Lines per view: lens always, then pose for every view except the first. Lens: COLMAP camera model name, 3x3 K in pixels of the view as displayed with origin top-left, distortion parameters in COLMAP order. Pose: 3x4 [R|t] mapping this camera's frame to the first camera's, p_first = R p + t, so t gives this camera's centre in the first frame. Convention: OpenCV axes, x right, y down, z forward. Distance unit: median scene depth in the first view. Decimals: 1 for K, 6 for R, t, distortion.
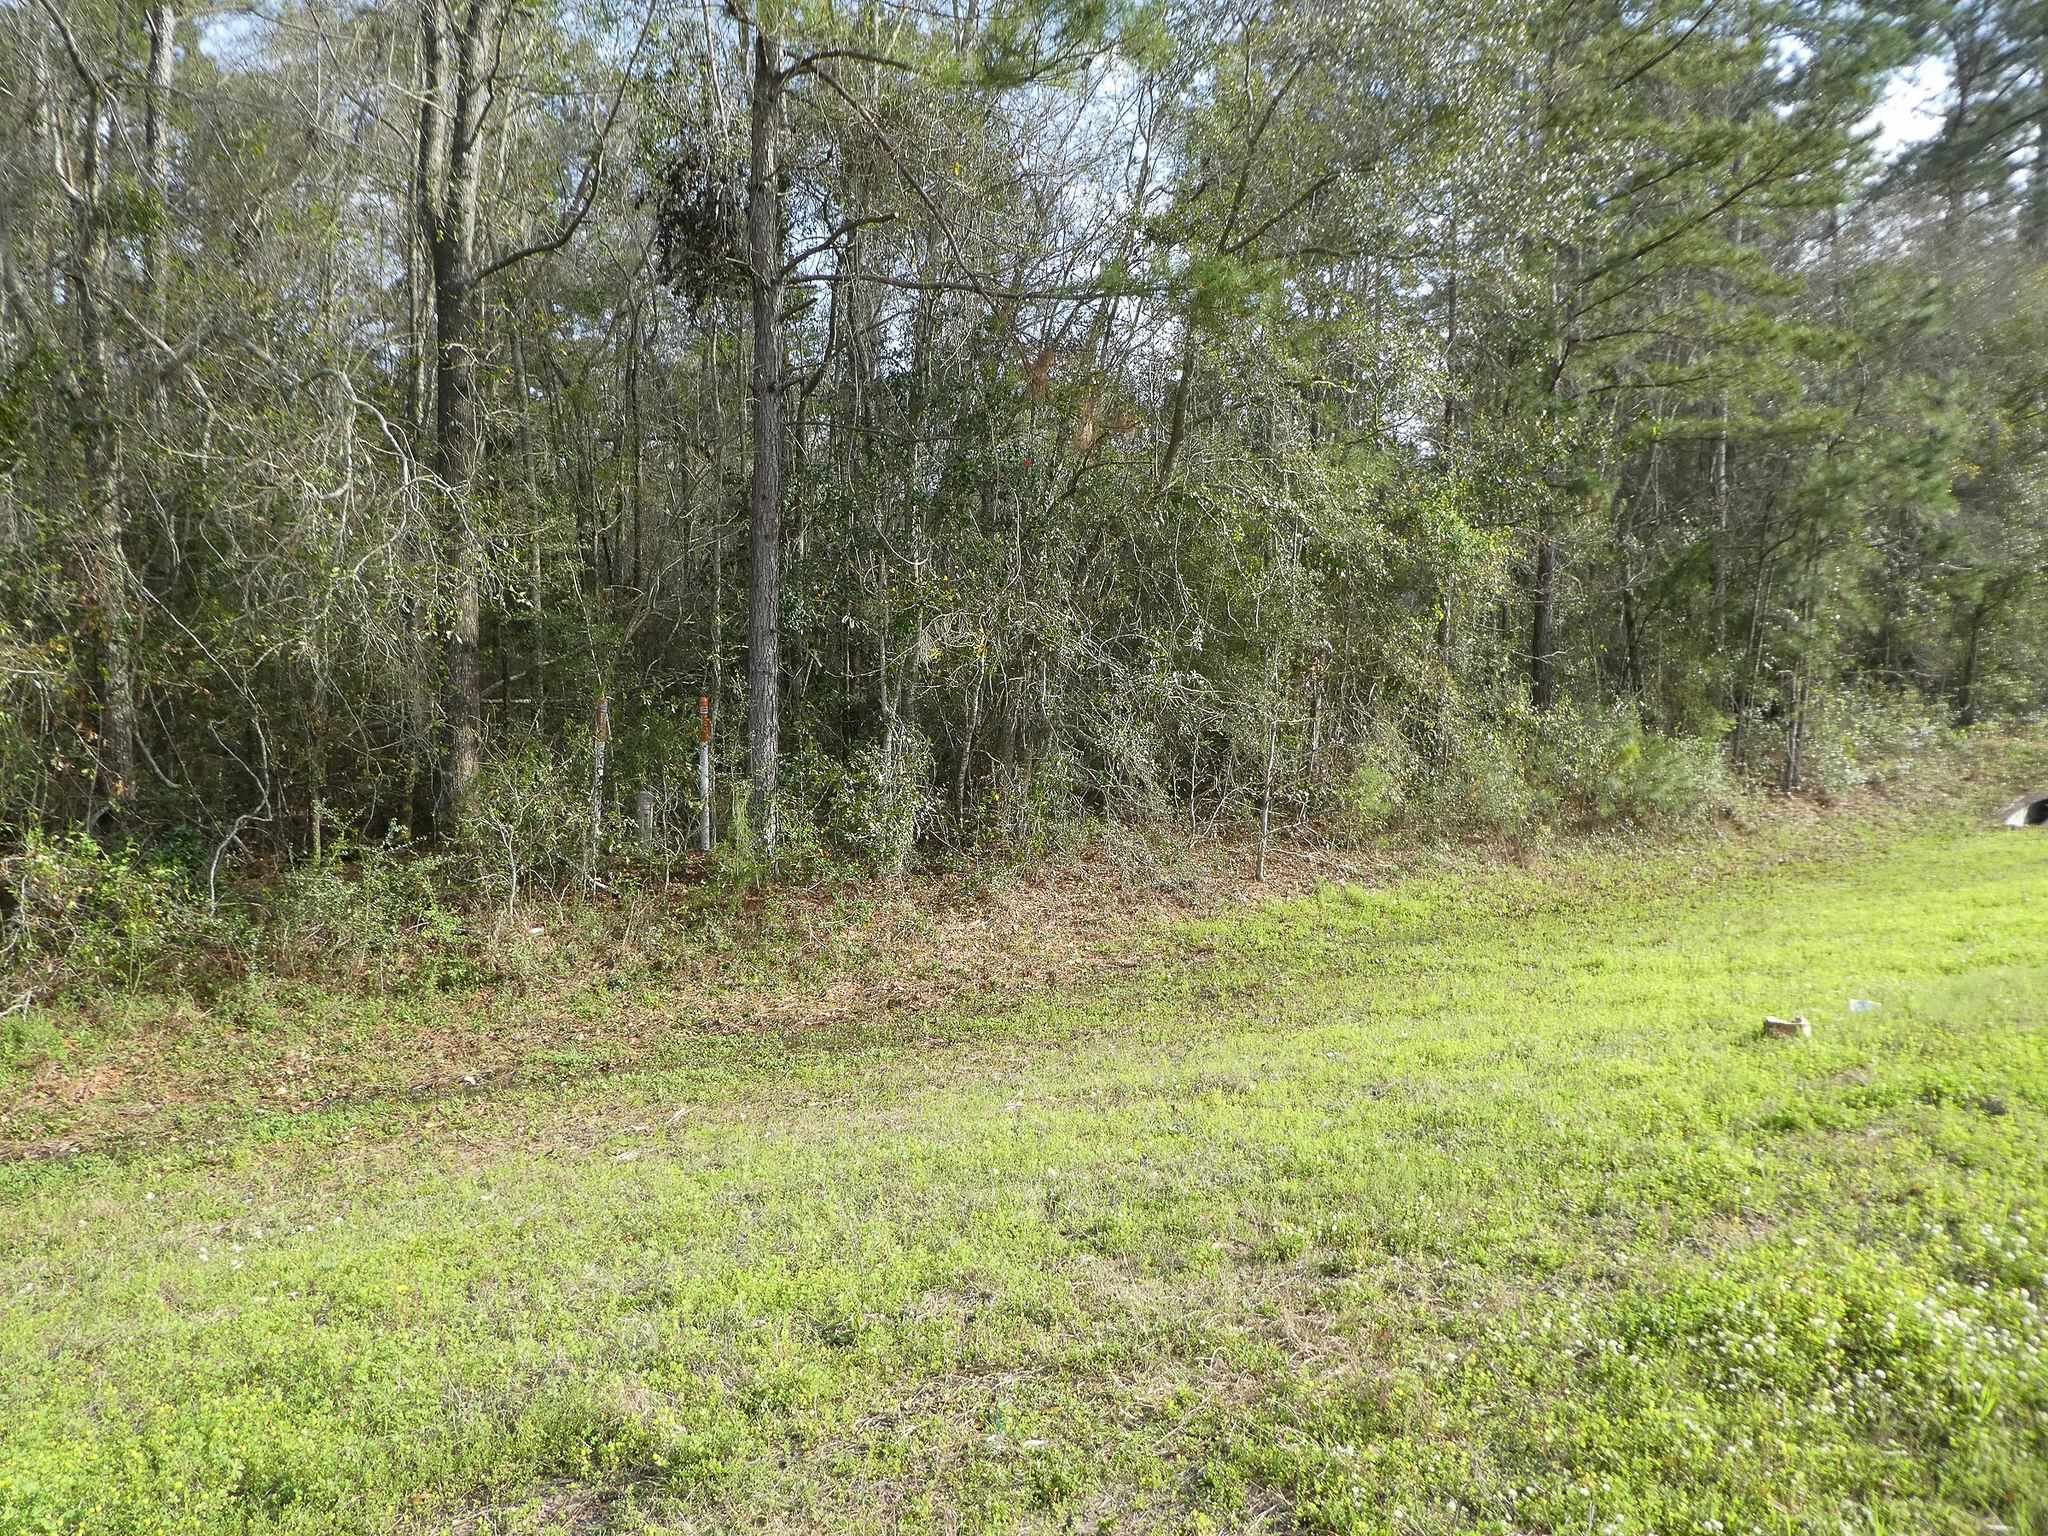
lens RADIAL K [[1578.4, 0, 1024.5], [0, 1578.4, 726.9], [0, 0, 1]] dist [-0.003682, -0.006321]
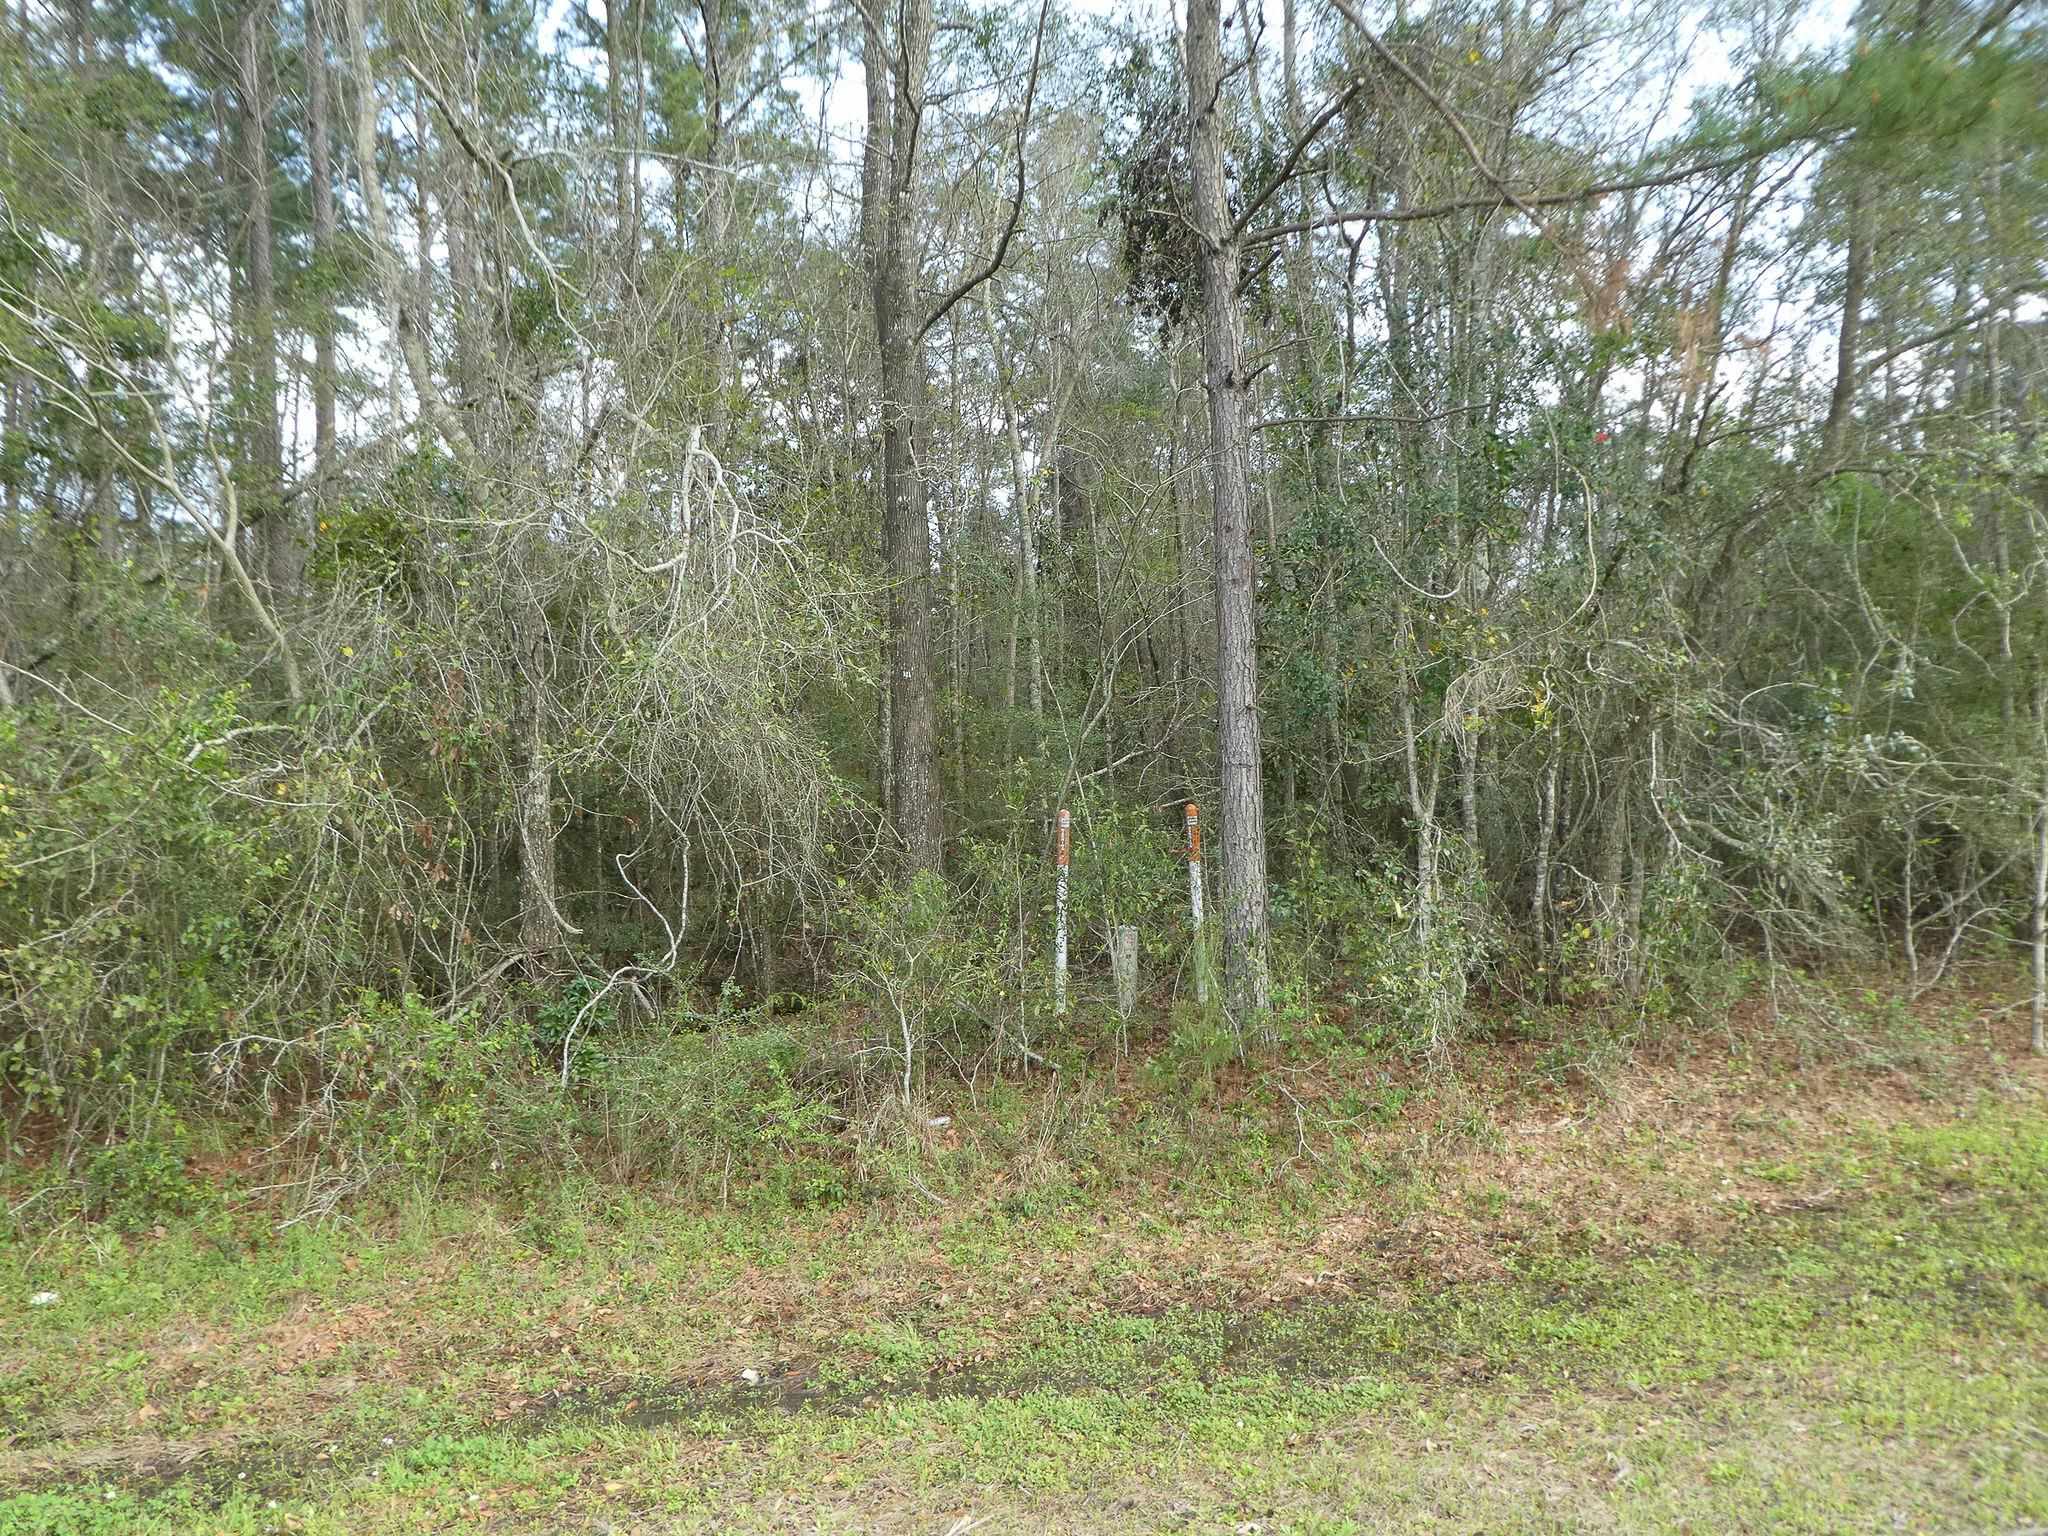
lens RADIAL K [[1578.4, 0, 1024.5], [0, 1578.4, 726.9], [0, 0, 1]] dist [-0.003682, -0.006321]
pose [[0.924370, -0.059685, -0.376799, 0.019451], [0.031762, 0.996297, -0.079896, 0.002969], [0.380173, 0.061886, 0.922843, 0.275852]]
